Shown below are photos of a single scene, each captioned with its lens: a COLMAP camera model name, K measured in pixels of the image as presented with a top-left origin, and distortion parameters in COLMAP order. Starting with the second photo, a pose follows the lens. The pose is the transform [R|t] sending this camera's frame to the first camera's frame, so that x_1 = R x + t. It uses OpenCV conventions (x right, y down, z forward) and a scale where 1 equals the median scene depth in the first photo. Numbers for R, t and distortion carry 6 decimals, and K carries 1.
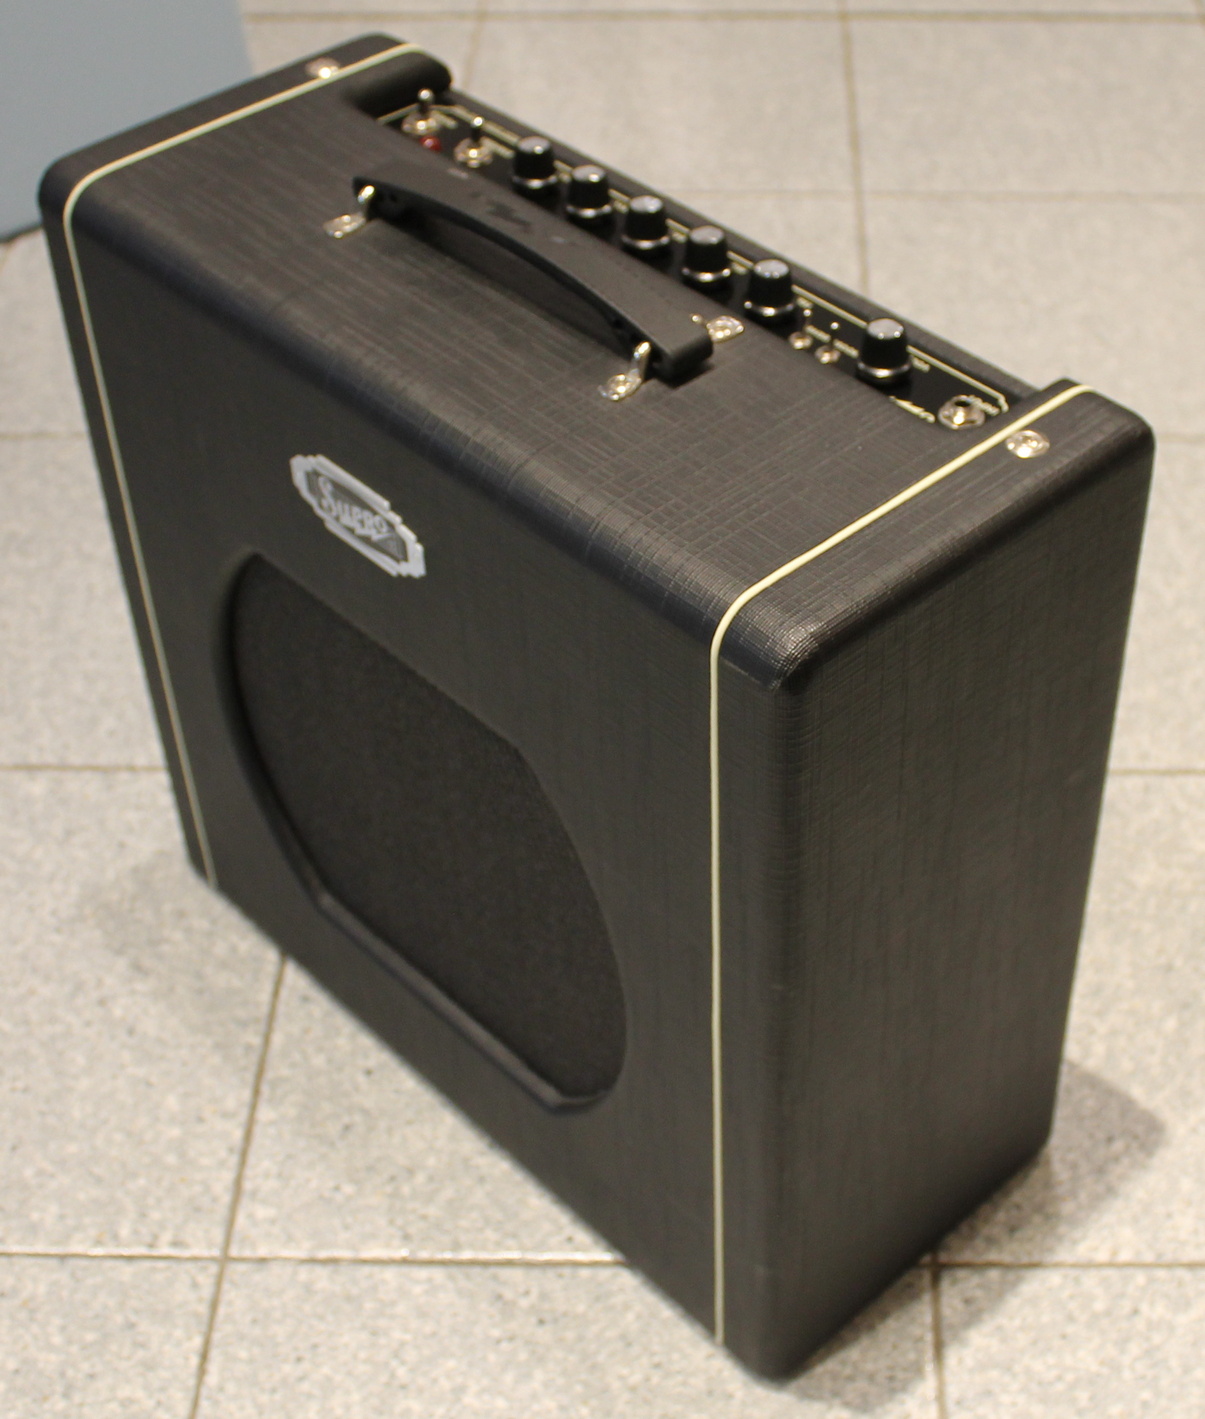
lens RADIAL K [[2216.3, 0, 733.0], [0, 2216.3, 712.5], [0, 0, 1]] dist [-0.107811, -0.004007]
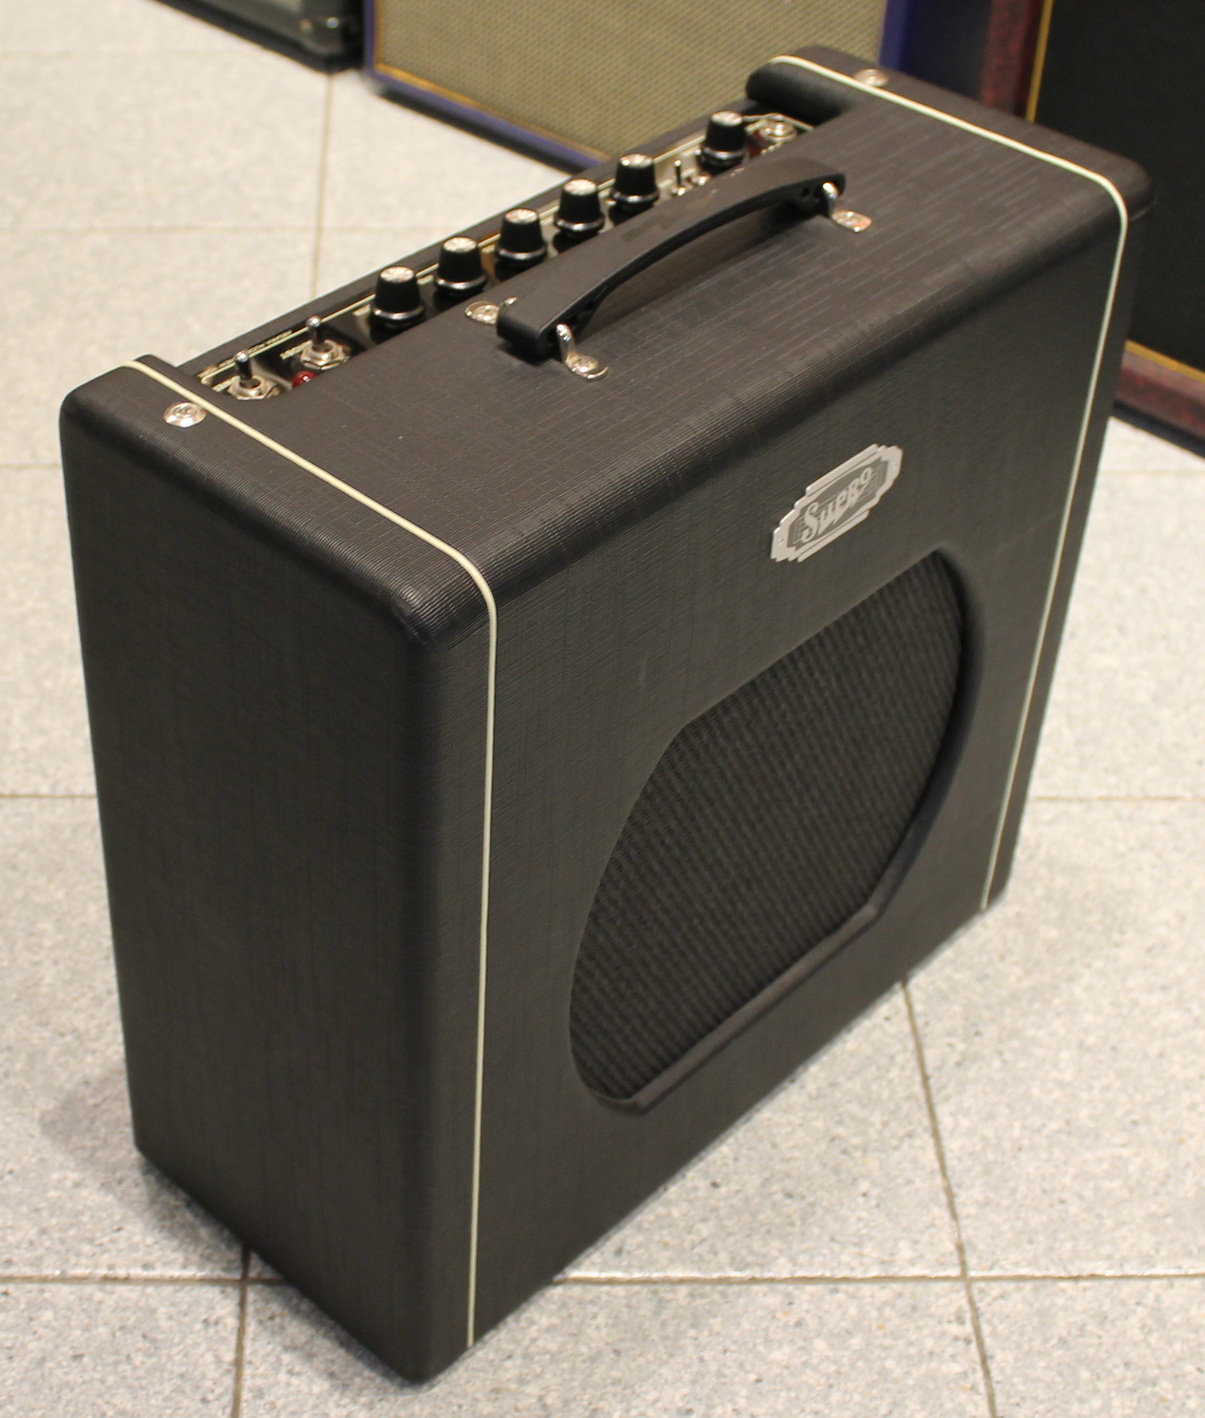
lens RADIAL K [[2345.6, 0, 420.2], [0, 2345.6, 700.8], [0, 0, 1]] dist [-0.099718, -0.039576]
pose [[-0.005502, -0.634367, 0.773013, -0.876572], [0.670145, 0.571416, 0.473698, -0.559239], [-0.742210, 0.520637, 0.421974, 0.611072]]
